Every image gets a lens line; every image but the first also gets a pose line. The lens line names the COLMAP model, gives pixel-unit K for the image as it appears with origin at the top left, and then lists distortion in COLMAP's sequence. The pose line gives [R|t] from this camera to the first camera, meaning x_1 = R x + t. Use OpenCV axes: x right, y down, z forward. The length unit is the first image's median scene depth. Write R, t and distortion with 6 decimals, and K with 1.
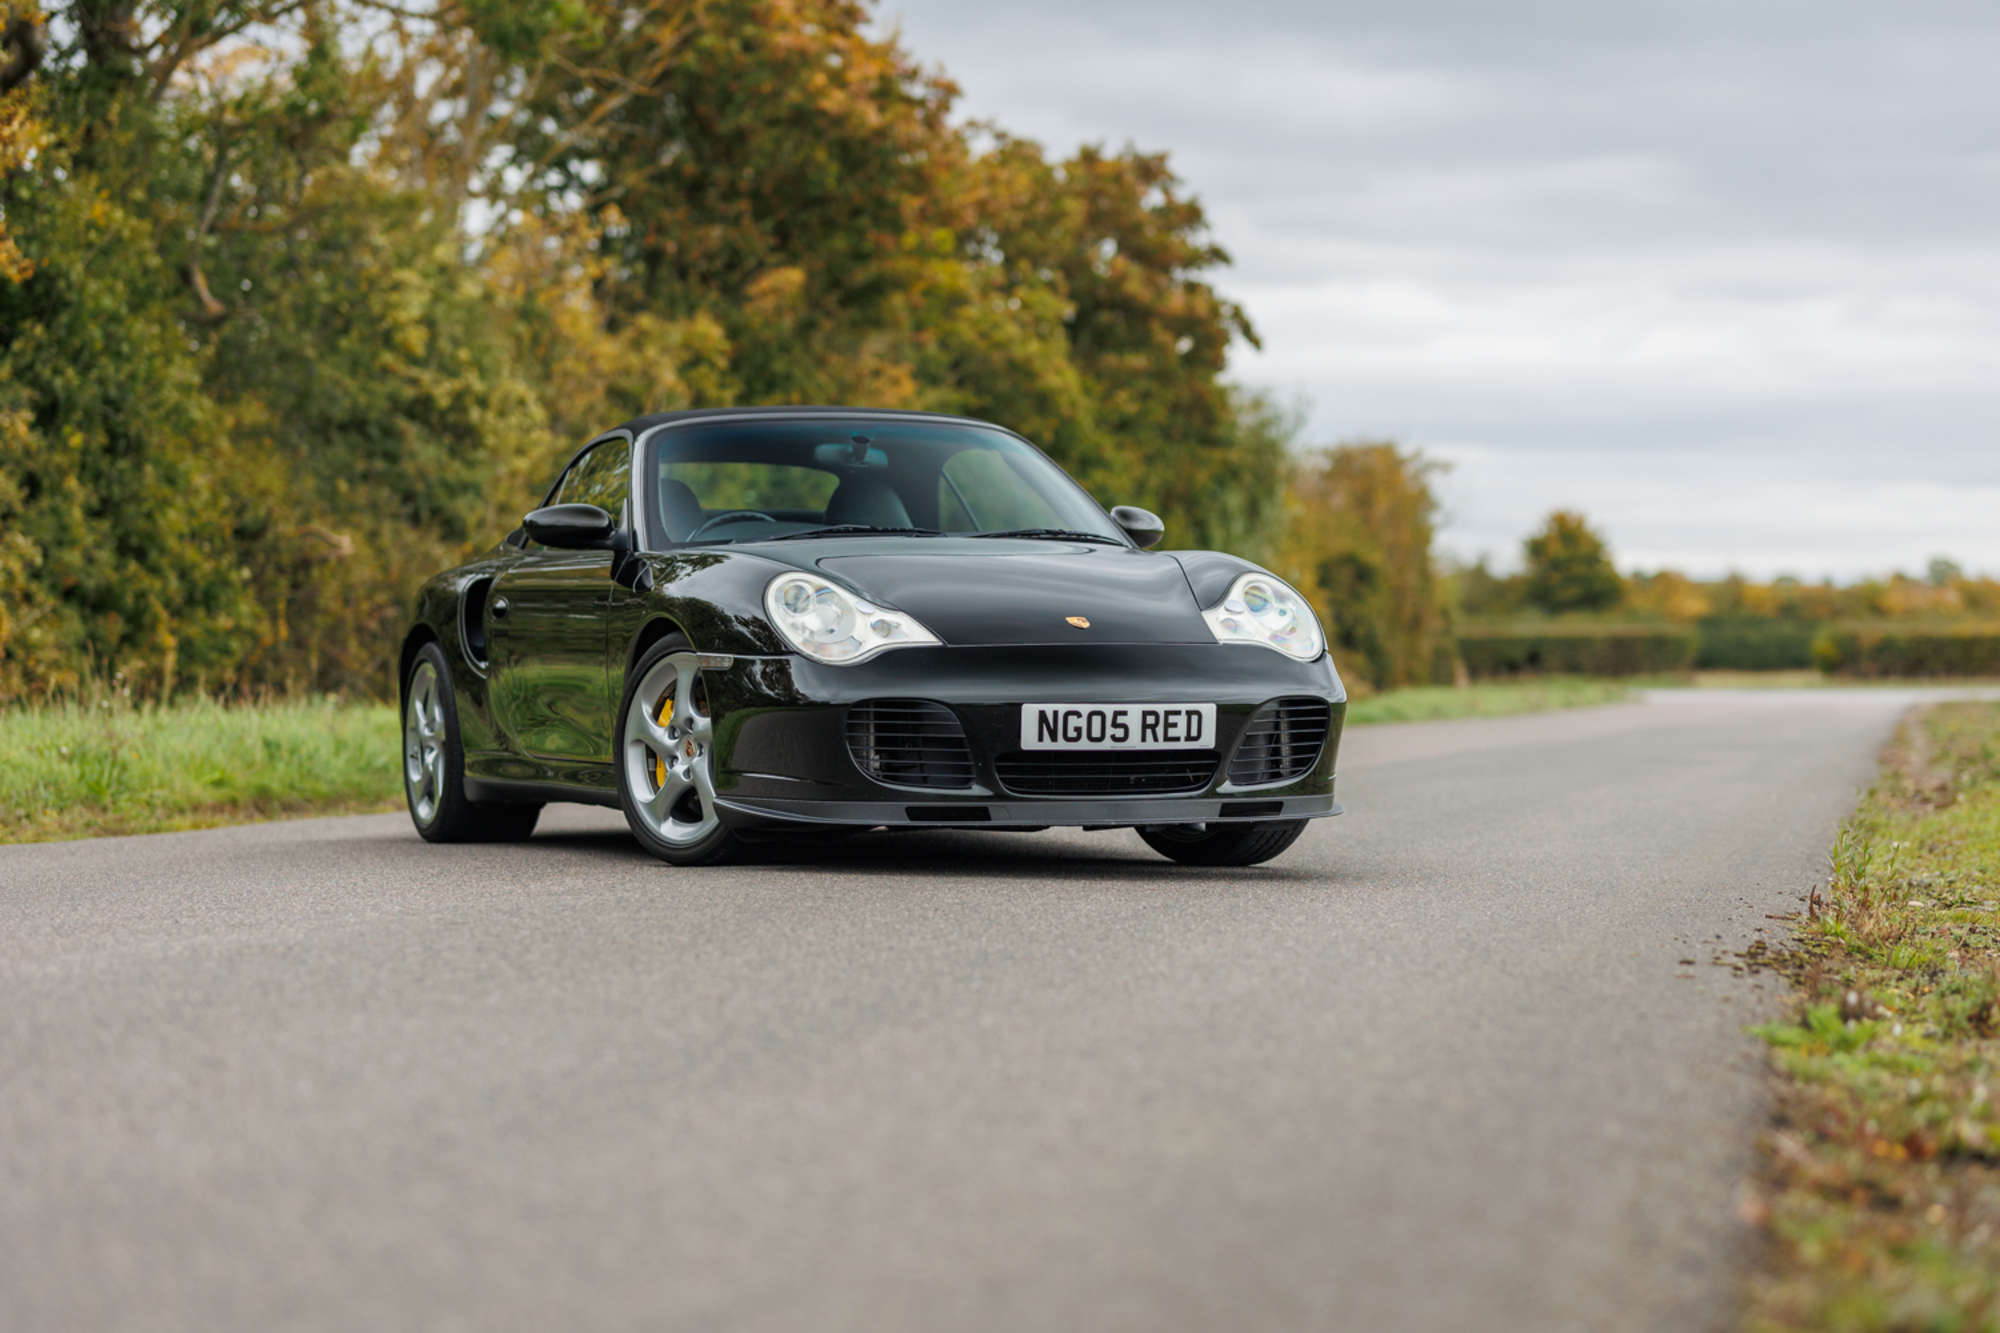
lens RADIAL K [[4845.3, 0, 1075.3], [0, 4845.3, 589.8], [0, 0, 1]] dist [-0.046880, 0.000000]
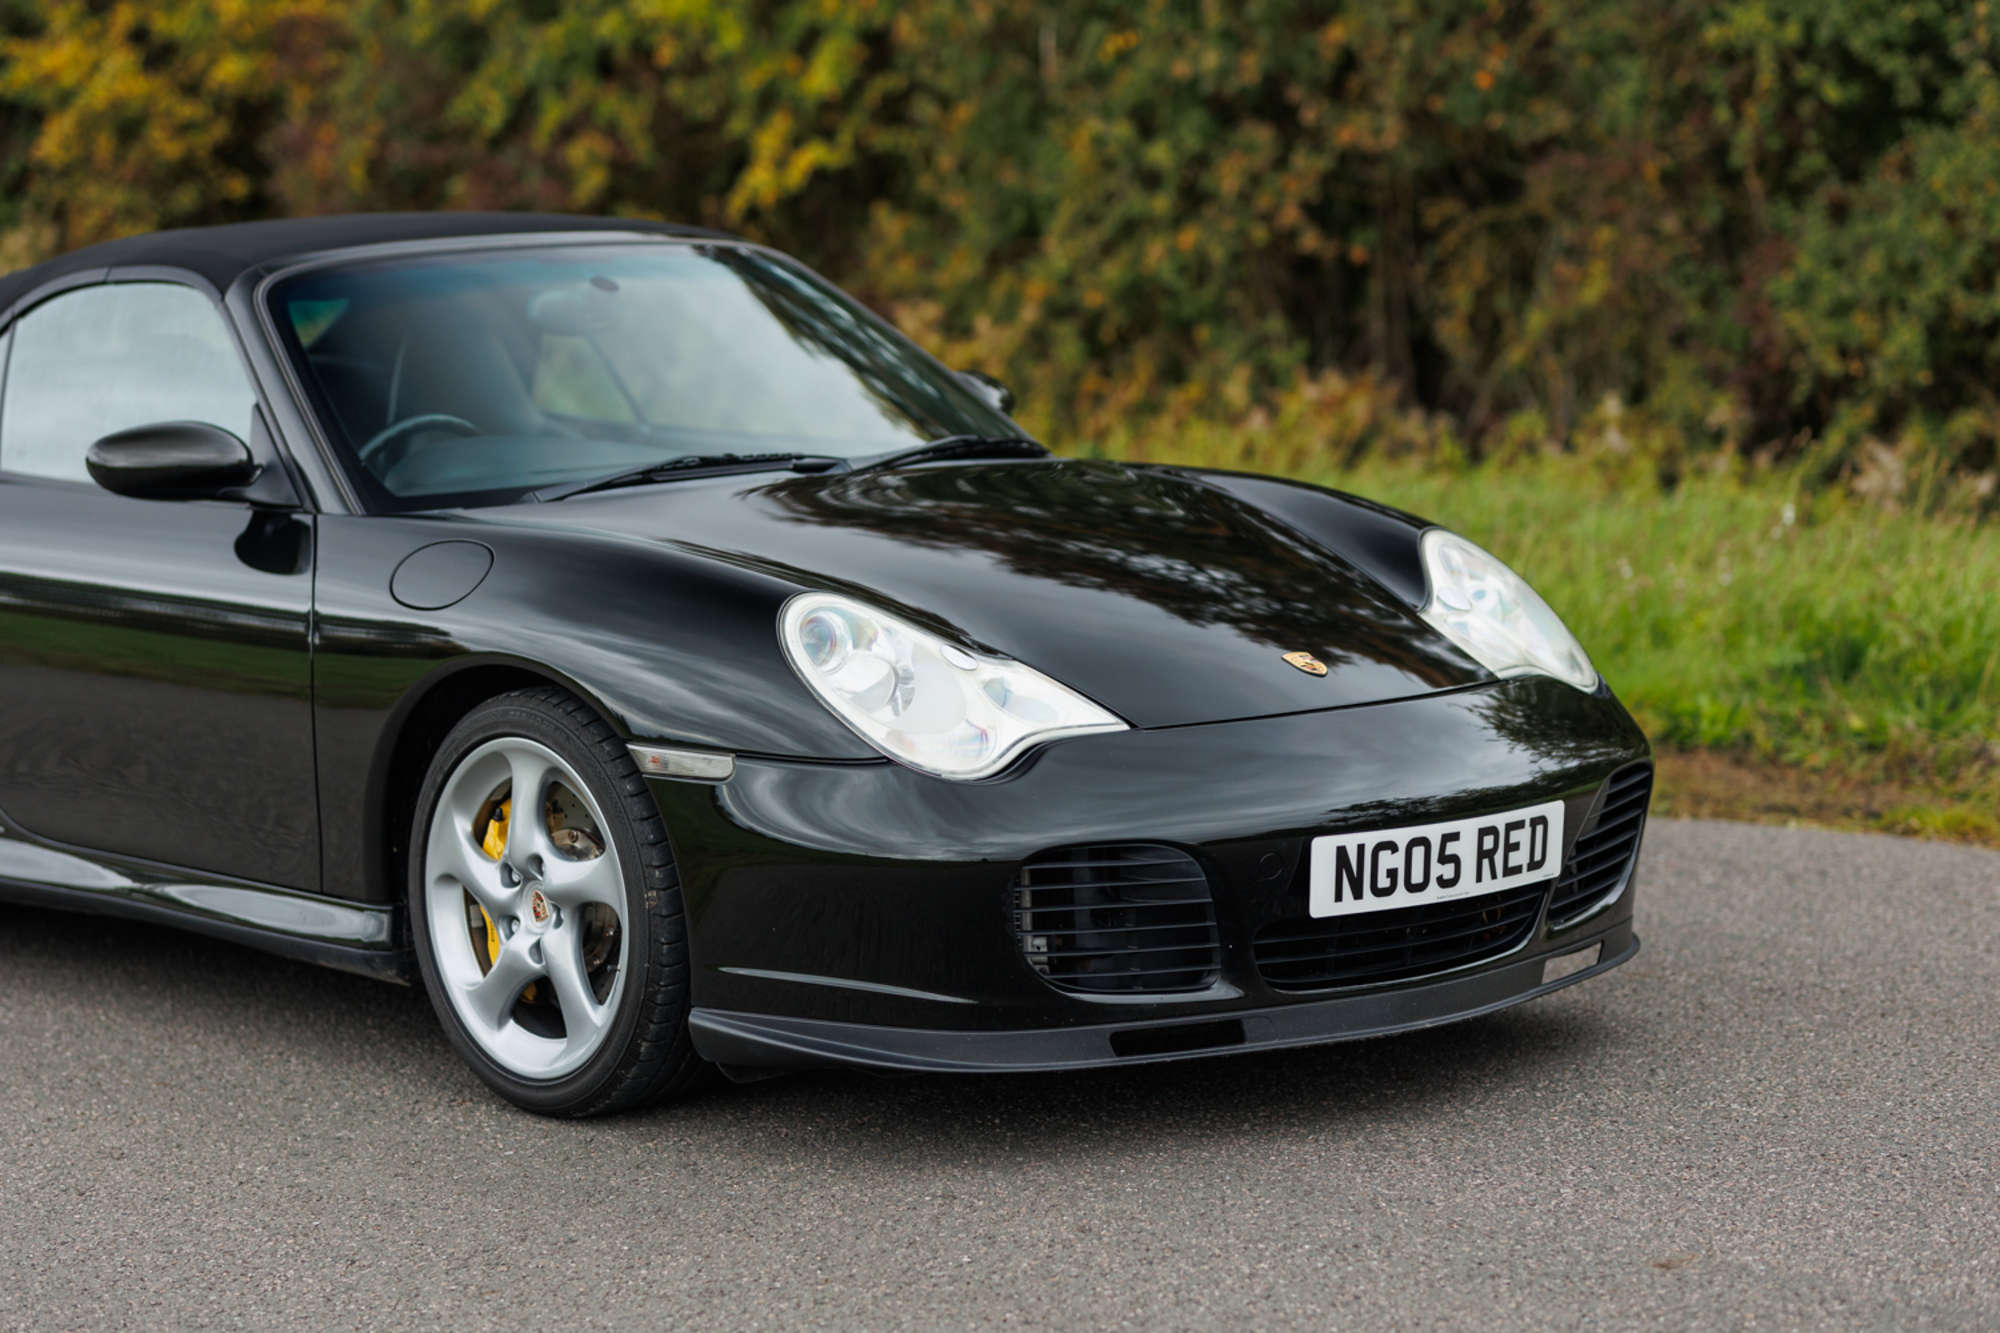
lens RADIAL K [[4845.3, 0, 1002.5], [0, 4845.3, 662.6], [0, 0, 1]] dist [-0.046880, 0.000000]
pose [[0.938136, -0.052216, 0.342308, -0.193633], [0.012044, 0.992887, 0.118448, -0.052054], [-0.346058, -0.106998, 0.932092, 0.409693]]
